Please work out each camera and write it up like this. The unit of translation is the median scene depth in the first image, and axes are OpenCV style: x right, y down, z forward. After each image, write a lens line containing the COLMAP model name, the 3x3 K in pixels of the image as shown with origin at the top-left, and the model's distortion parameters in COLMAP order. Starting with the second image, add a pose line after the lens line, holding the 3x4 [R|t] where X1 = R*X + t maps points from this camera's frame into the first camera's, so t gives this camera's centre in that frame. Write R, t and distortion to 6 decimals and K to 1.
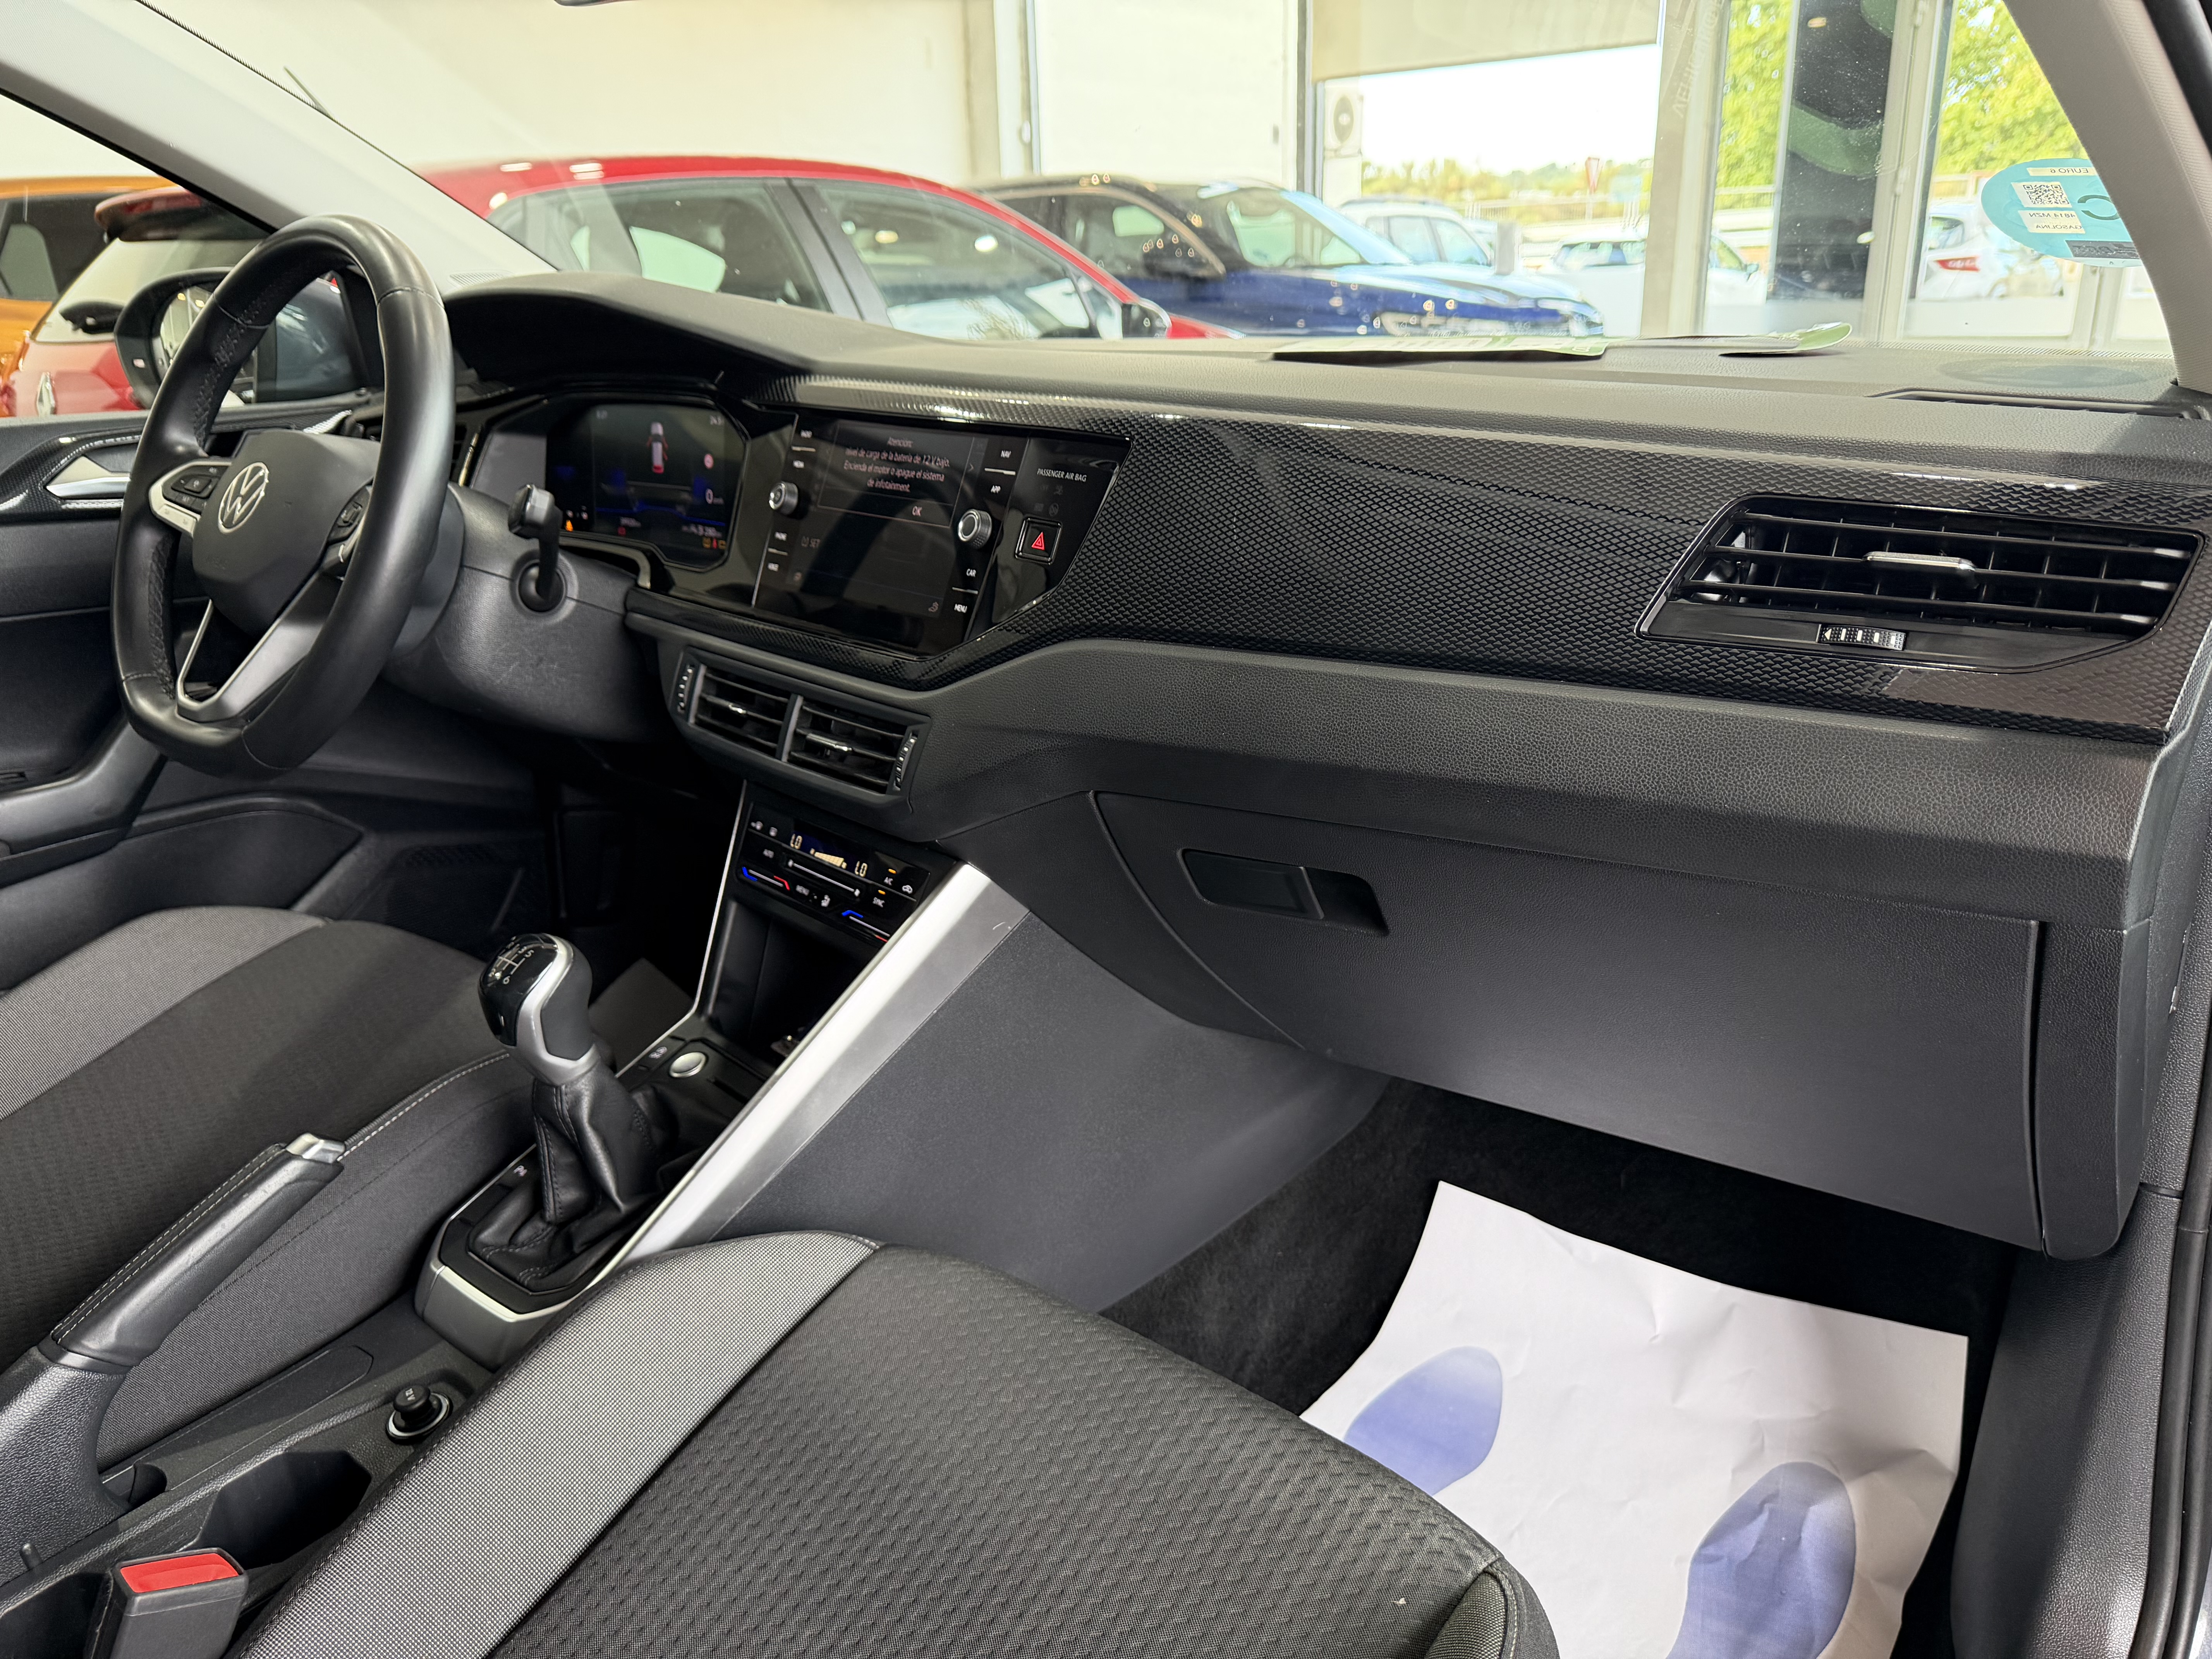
lens RADIAL K [[1475.7, 0, 1106.0], [0, 1475.7, 829.5], [0, 0, 1]] dist [-0.038598, -0.002867]
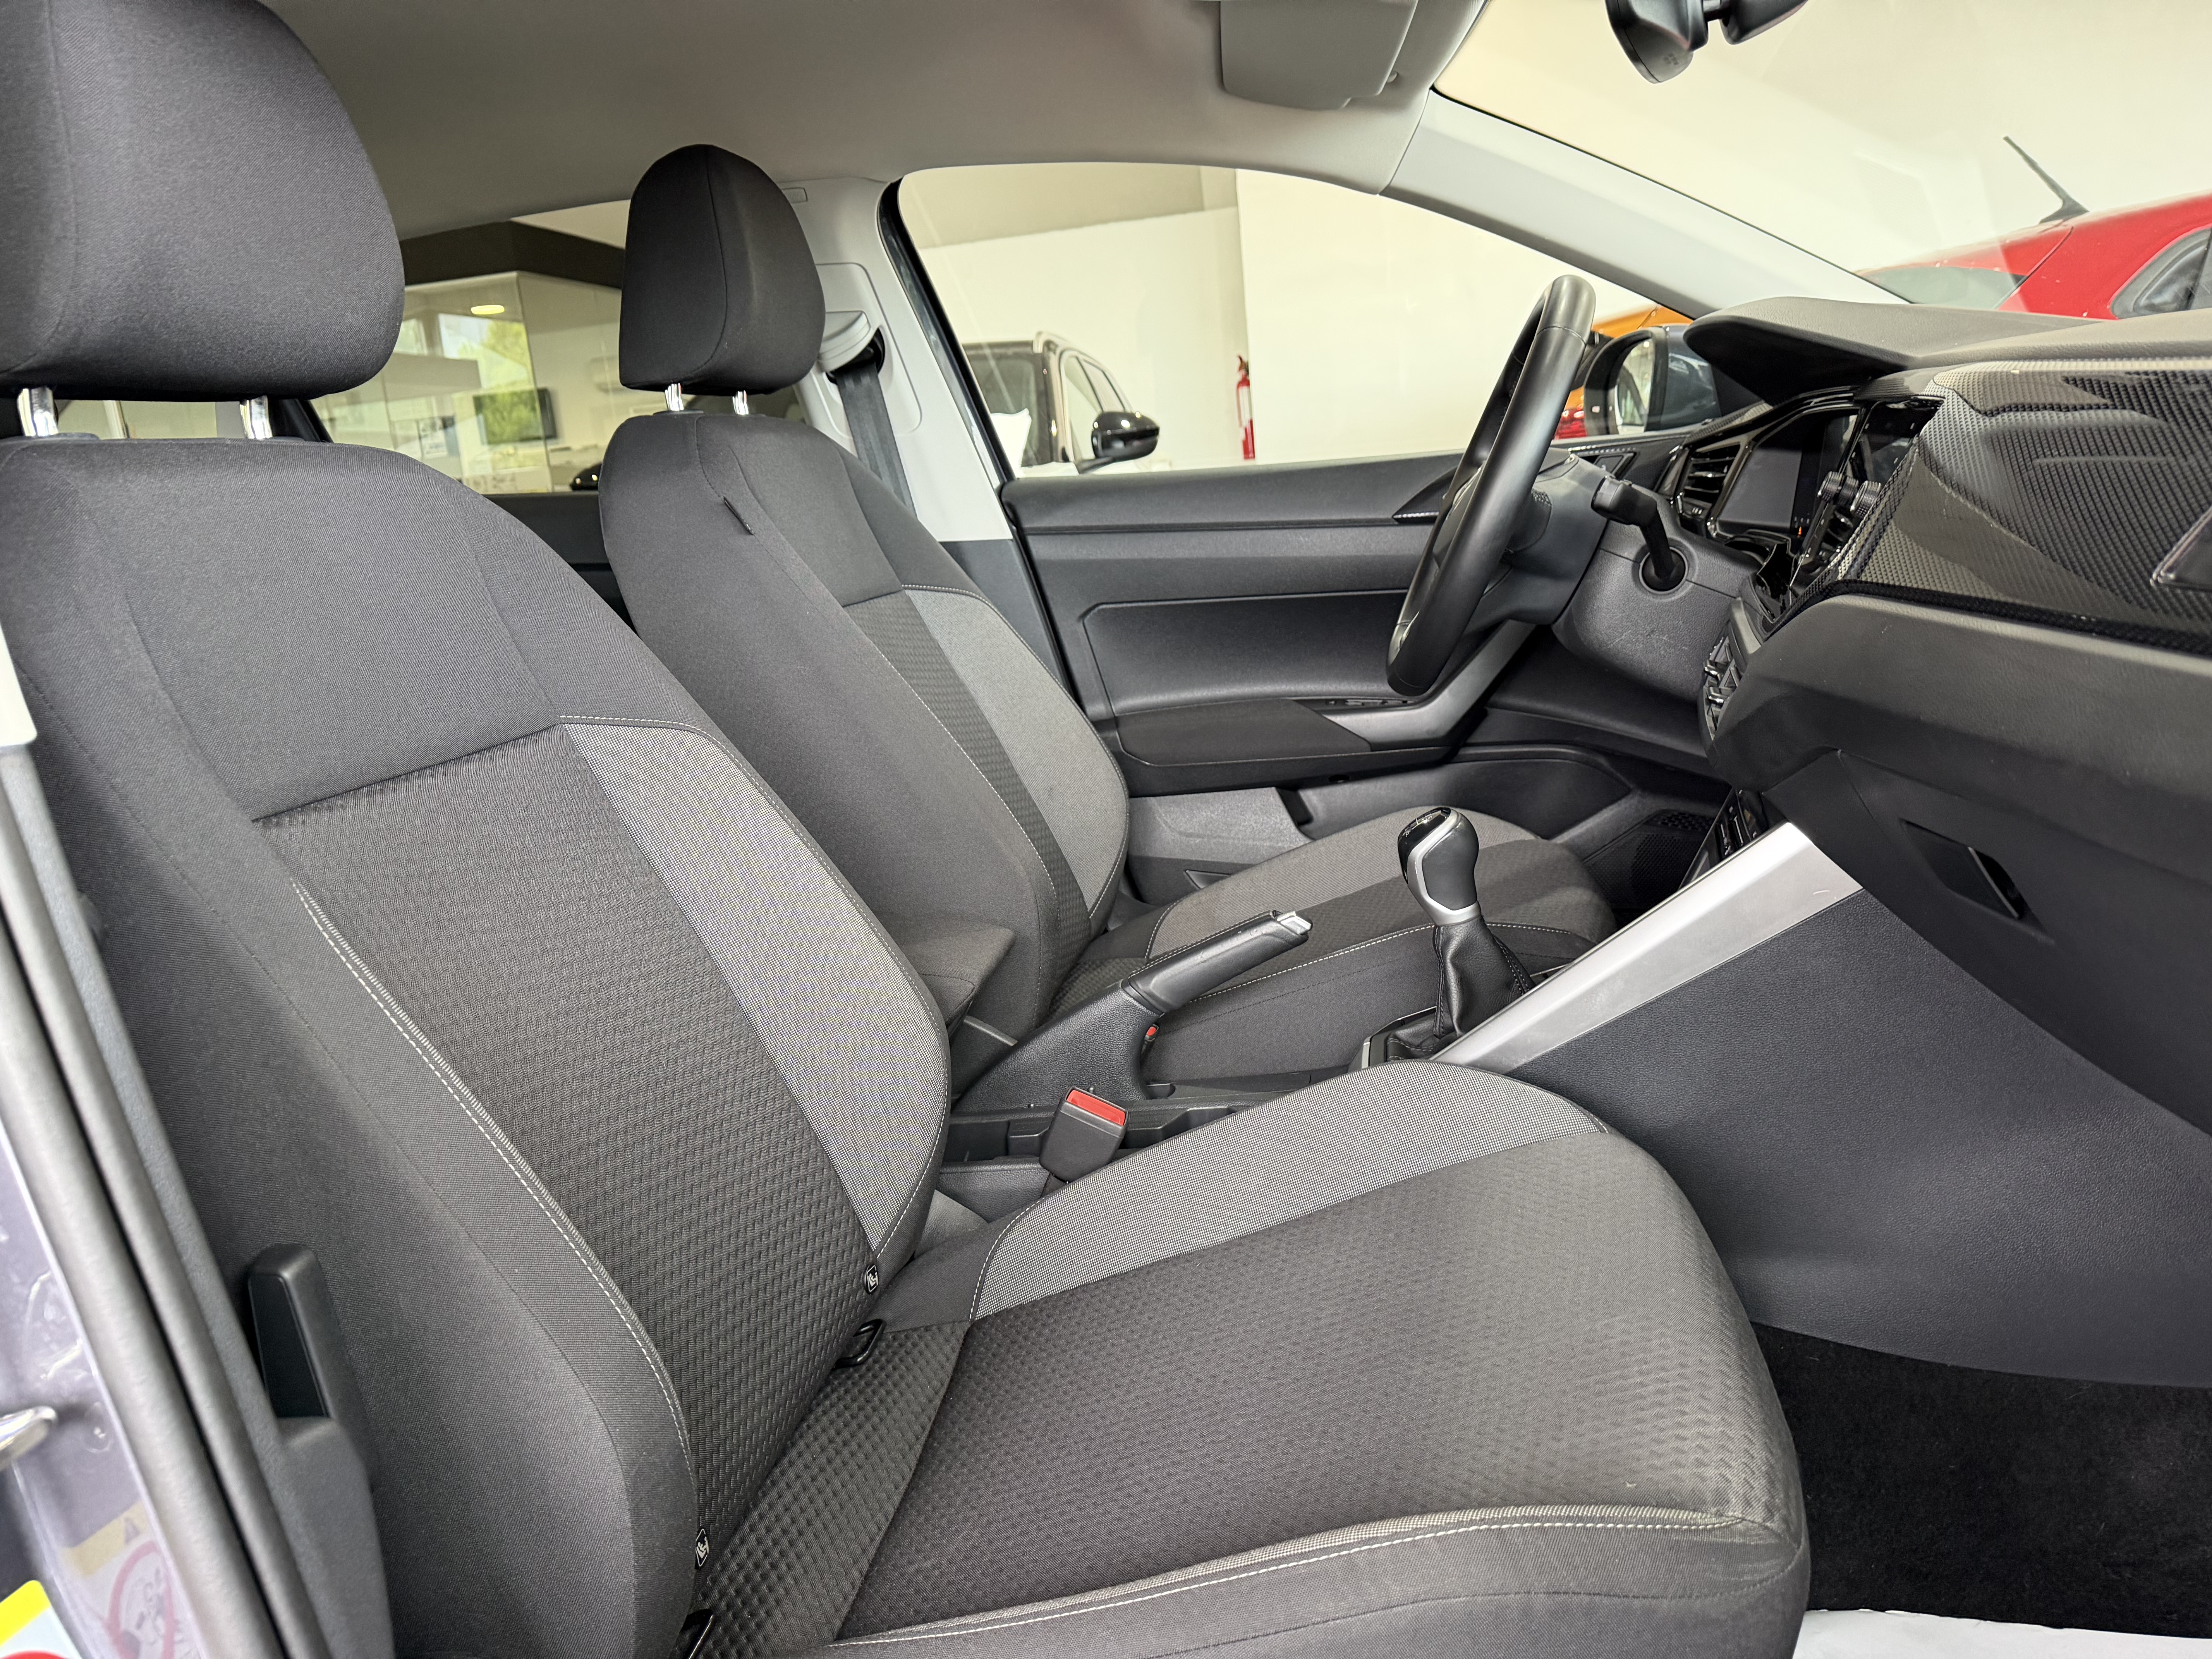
lens RADIAL K [[1475.7, 0, 1106.0], [0, 1475.7, 829.5], [0, 0, 1]] dist [-0.038598, -0.002867]
pose [[0.473115, 0.168471, -0.864743, 0.462118], [-0.202298, 0.976093, 0.079484, 0.035116], [0.857460, 0.137331, 0.495885, 0.061893]]
